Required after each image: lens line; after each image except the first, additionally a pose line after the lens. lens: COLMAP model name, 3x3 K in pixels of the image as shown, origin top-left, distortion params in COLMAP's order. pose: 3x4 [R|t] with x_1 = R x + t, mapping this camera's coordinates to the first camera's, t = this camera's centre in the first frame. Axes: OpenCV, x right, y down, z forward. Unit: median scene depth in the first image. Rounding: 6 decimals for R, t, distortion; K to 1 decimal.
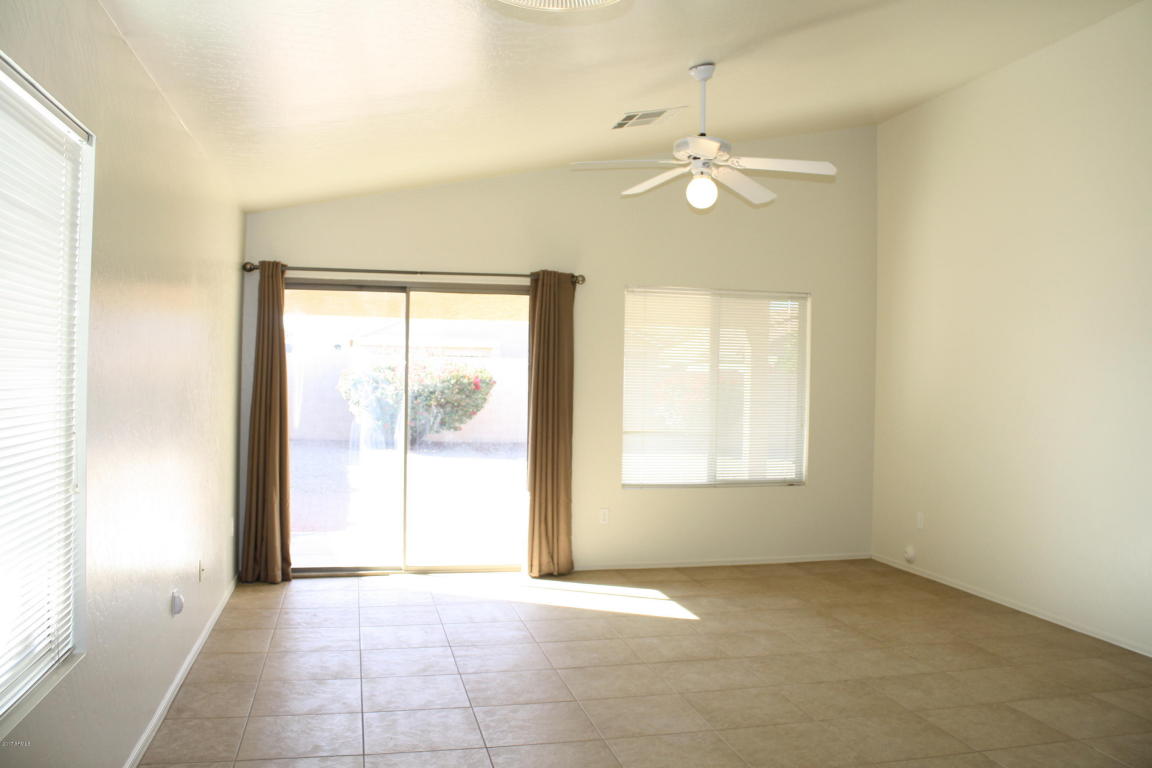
lens RADIAL K [[971.1, 0, 584.8], [0, 971.1, 381.8], [0, 0, 1]] dist [-0.172800, 0.158119]
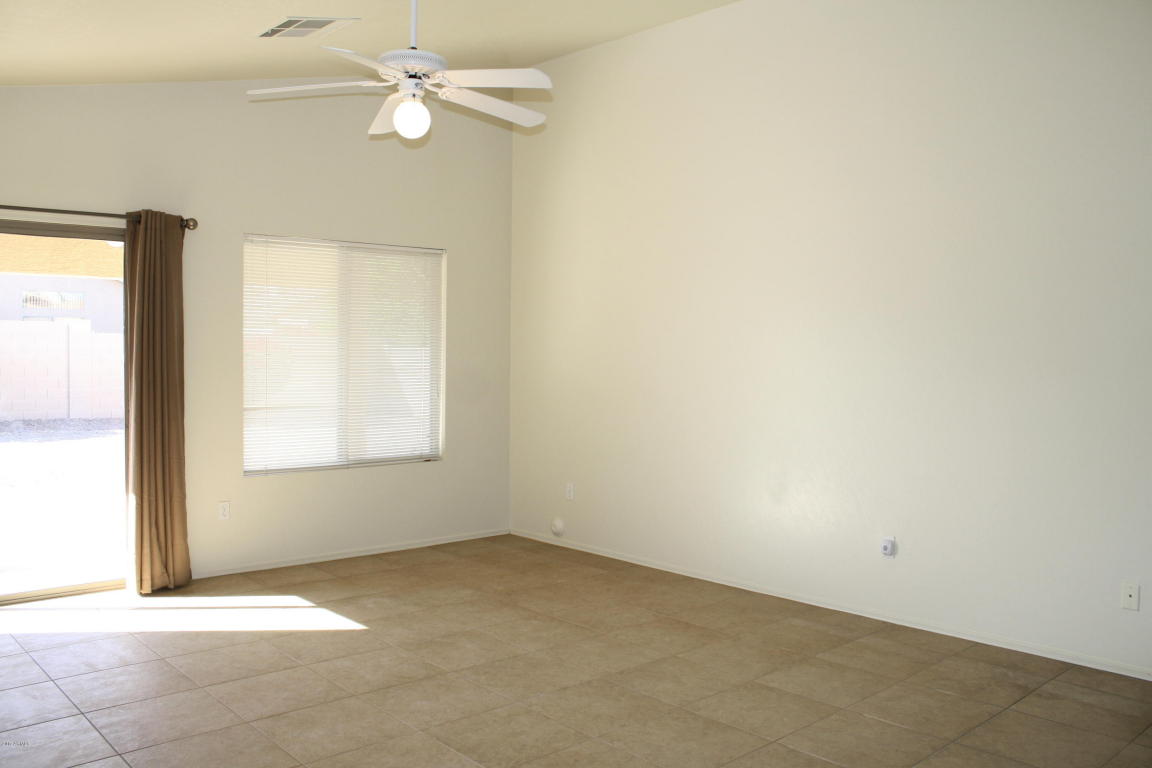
lens RADIAL K [[971.1, 0, 584.8], [0, 971.1, 381.8], [0, 0, 1]] dist [-0.172800, 0.158119]
pose [[0.872595, -0.024574, 0.487826, -0.126952], [0.005636, 0.999174, 0.040252, -0.003777], [-0.488412, -0.032374, 0.872012, 0.172630]]
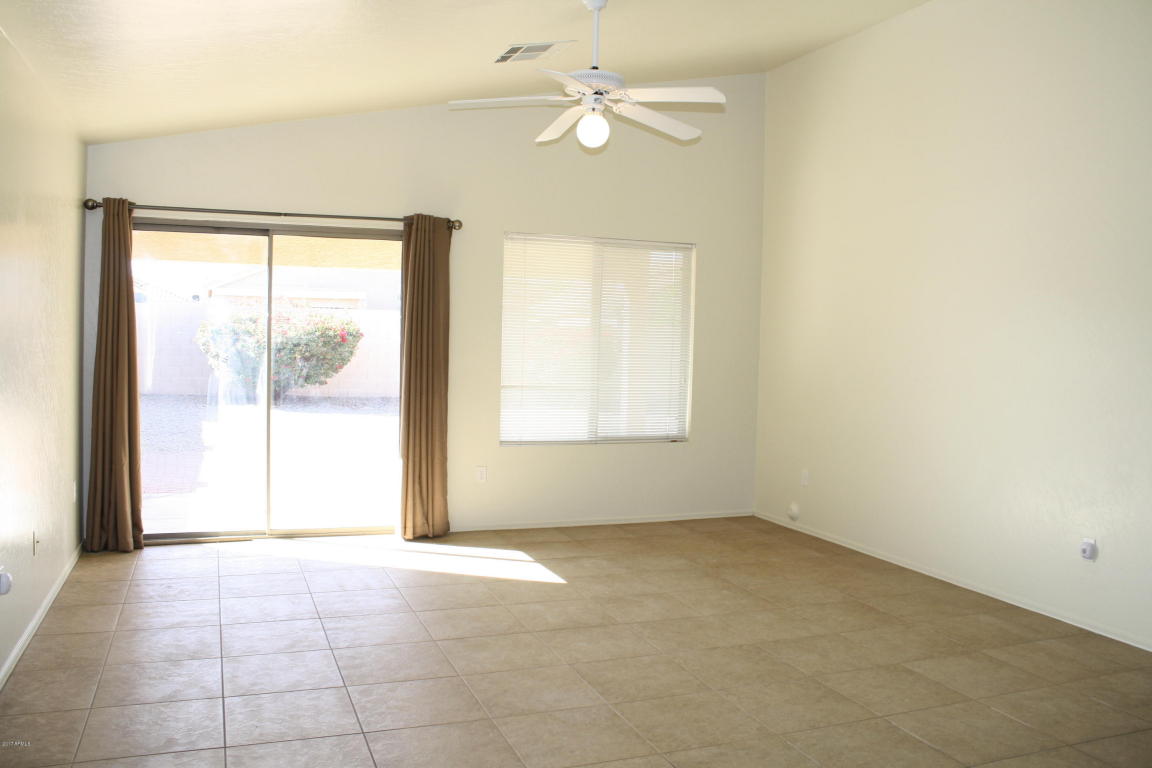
lens RADIAL K [[971.1, 0, 584.8], [0, 971.1, 381.8], [0, 0, 1]] dist [-0.172800, 0.158119]
pose [[0.990630, 0.001219, 0.136568, -0.010994], [-0.007620, 0.998896, 0.046355, 0.003112], [-0.136361, -0.046962, 0.989546, 0.056663]]
